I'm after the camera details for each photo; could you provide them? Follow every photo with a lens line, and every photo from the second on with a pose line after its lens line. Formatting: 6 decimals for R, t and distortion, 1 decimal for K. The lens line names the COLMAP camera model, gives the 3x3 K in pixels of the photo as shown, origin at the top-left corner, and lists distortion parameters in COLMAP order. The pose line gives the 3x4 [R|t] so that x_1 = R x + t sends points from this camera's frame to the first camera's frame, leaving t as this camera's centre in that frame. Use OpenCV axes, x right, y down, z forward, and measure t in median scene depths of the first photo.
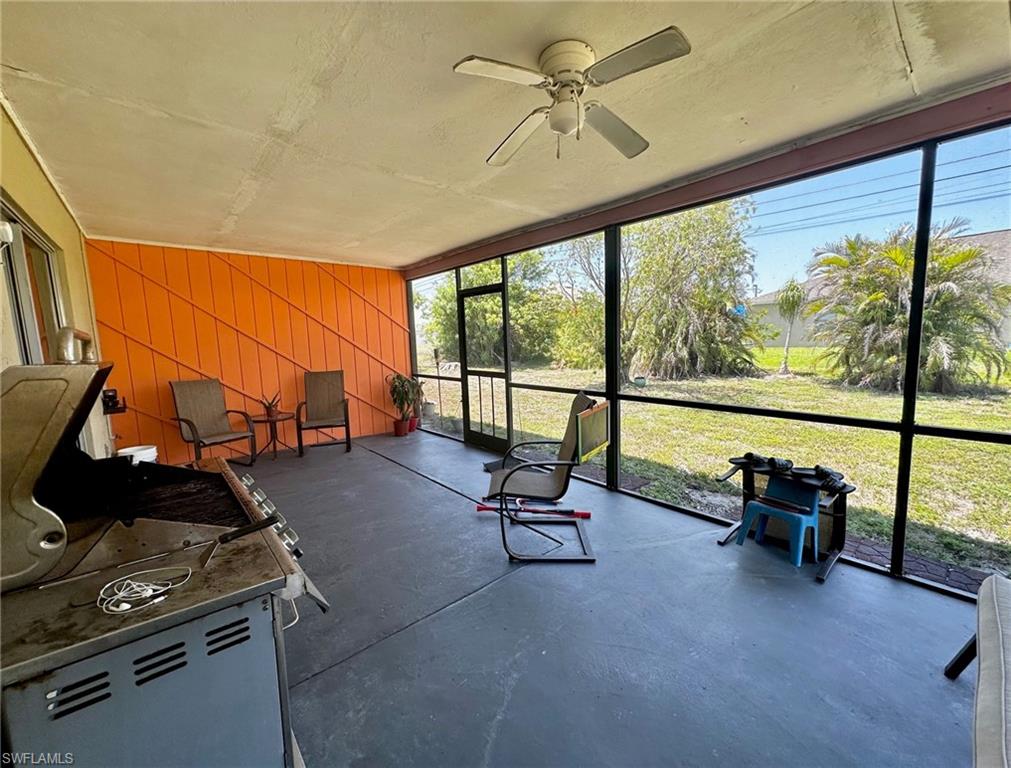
lens RADIAL K [[397.4, 0, 505.5], [0, 397.4, 384.0], [0, 0, 1]] dist [0.000655, 0.000095]
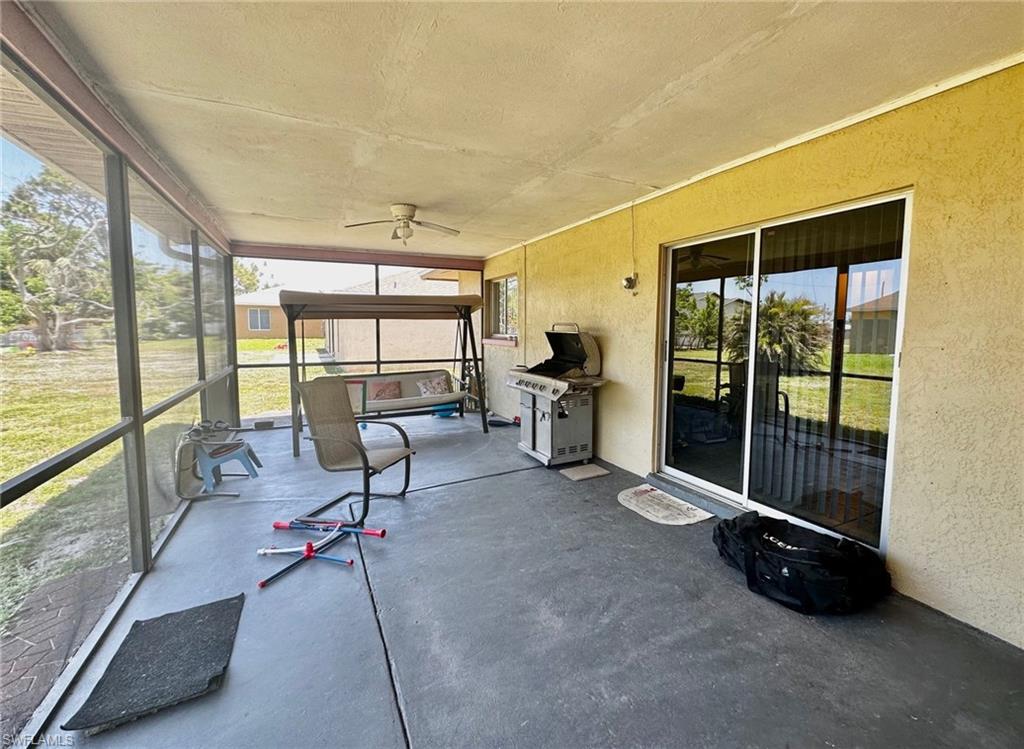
lens RADIAL K [[442.4, 0, 511.9], [0, 442.4, 360.3], [0, 0, 1]] dist [-0.000239, -0.000500]
pose [[-0.958118, 0.007730, 0.286271, -0.424214], [0.061847, 0.981631, 0.180489, -0.136012], [-0.279617, 0.190635, -0.940996, 1.239380]]
